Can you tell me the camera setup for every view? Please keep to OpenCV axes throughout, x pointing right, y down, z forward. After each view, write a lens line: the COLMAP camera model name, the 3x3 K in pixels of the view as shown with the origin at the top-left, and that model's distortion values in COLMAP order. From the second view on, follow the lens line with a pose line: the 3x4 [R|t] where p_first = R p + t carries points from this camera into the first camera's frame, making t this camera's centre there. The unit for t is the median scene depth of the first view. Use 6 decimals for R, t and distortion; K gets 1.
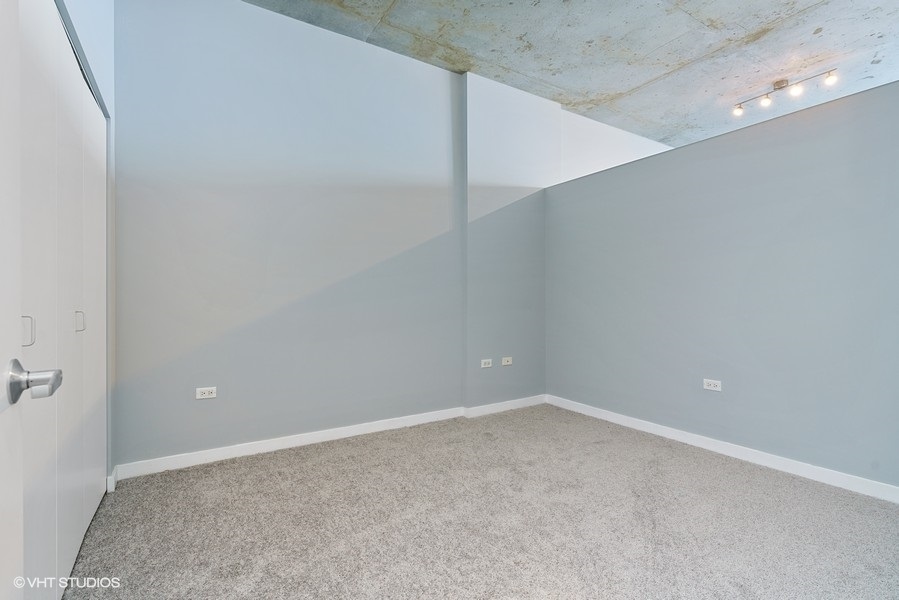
lens RADIAL K [[434.0, 0, 450.5], [0, 434.0, 300.2], [0, 0, 1]] dist [-0.002959, 0.000995]
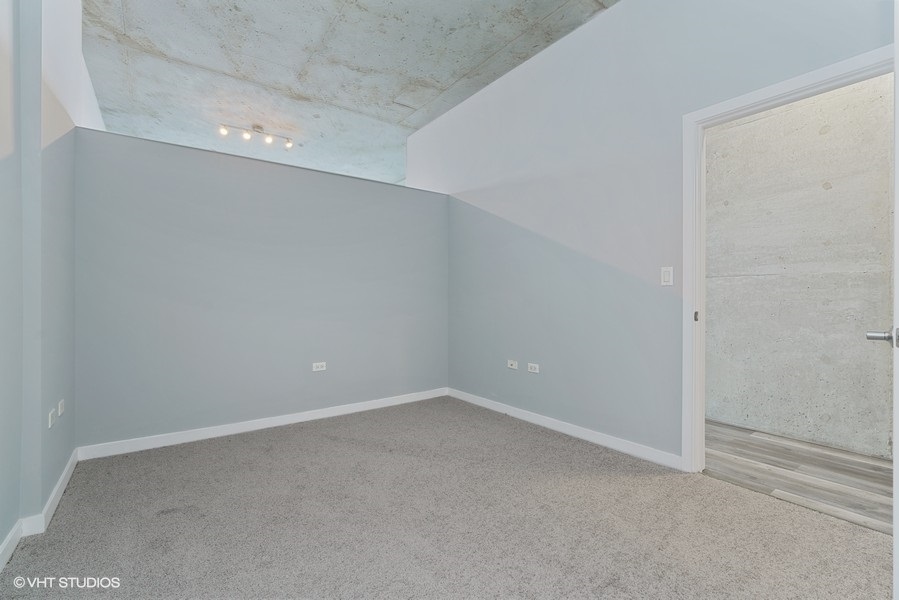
lens RADIAL K [[403.7, 0, 447.7], [0, 403.7, 298.1], [0, 0, 1]] dist [-0.002211, -0.000227]
pose [[-0.076330, -0.003122, 0.997078, -0.469966], [-0.000229, 0.999995, 0.003113, -0.006011], [-0.997083, 0.000009, -0.076330, 0.555894]]
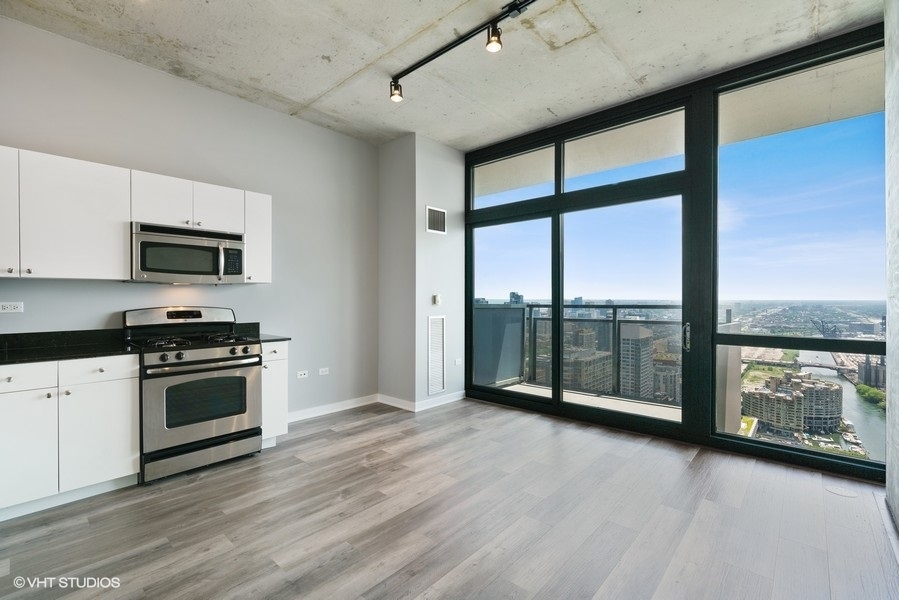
lens RADIAL K [[403.7, 0, 451.4], [0, 403.7, 304.6], [0, 0, 1]] dist [-0.002211, -0.000227]
pose [[0.960684, -0.004219, 0.277611, 1.015304], [-0.001768, 0.999771, 0.021314, -0.041574], [-0.277638, -0.020967, 0.960457, 0.403901]]
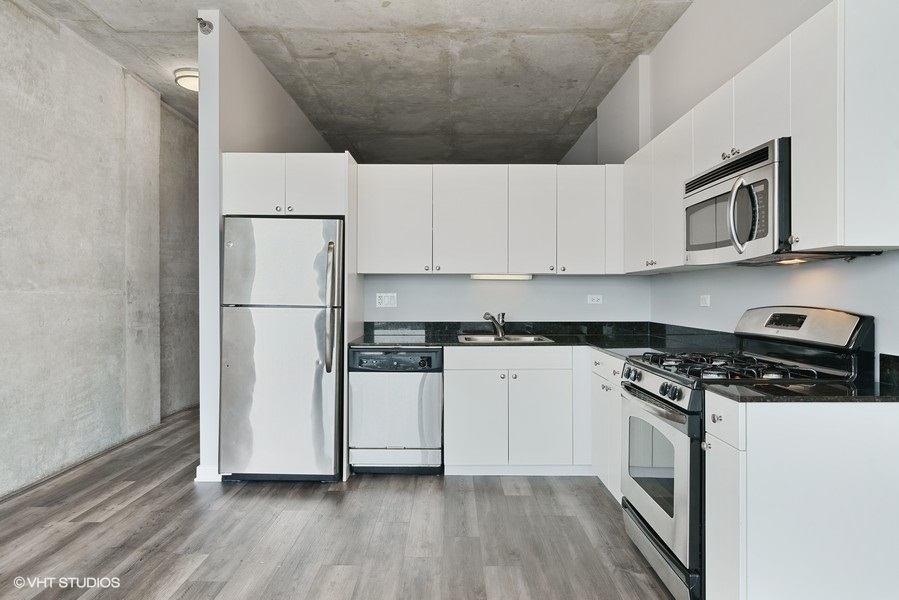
lens RADIAL K [[544.9, 0, 447.5], [0, 544.9, 297.2], [0, 0, 1]] dist [-0.001877, 0.000662]
pose [[-0.535702, 0.003926, -0.844398, 1.437600], [0.001669, 0.999992, 0.003591, -0.030410], [0.844406, 0.000515, -0.535704, 1.424481]]
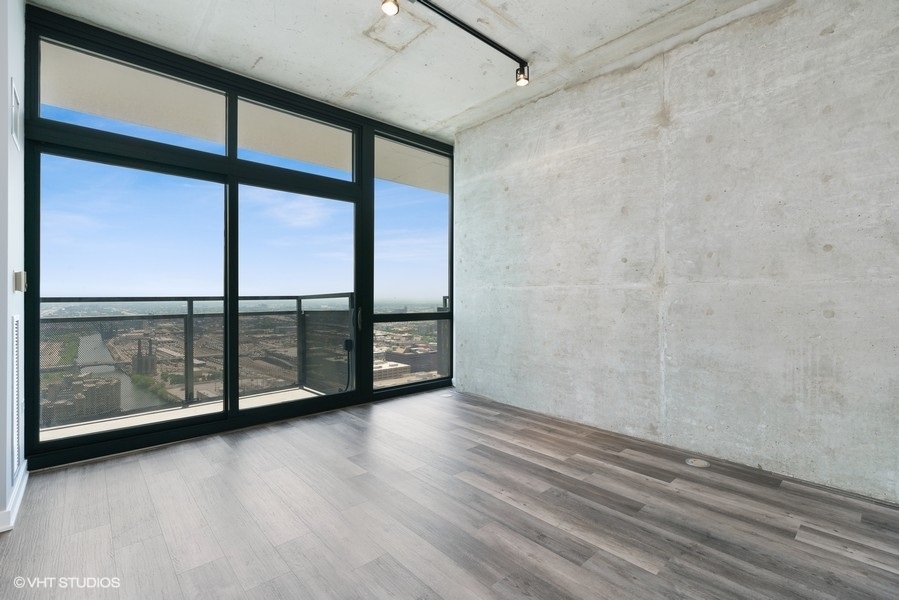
lens RADIAL K [[403.7, 0, 447.7], [0, 403.7, 303.7], [0, 0, 1]] dist [-0.002211, -0.000227]
pose [[-0.173384, -0.016078, 0.984723, 0.612803], [-0.001711, 0.999870, 0.016024, -0.010156], [-0.984853, 0.001094, -0.173389, 1.102478]]
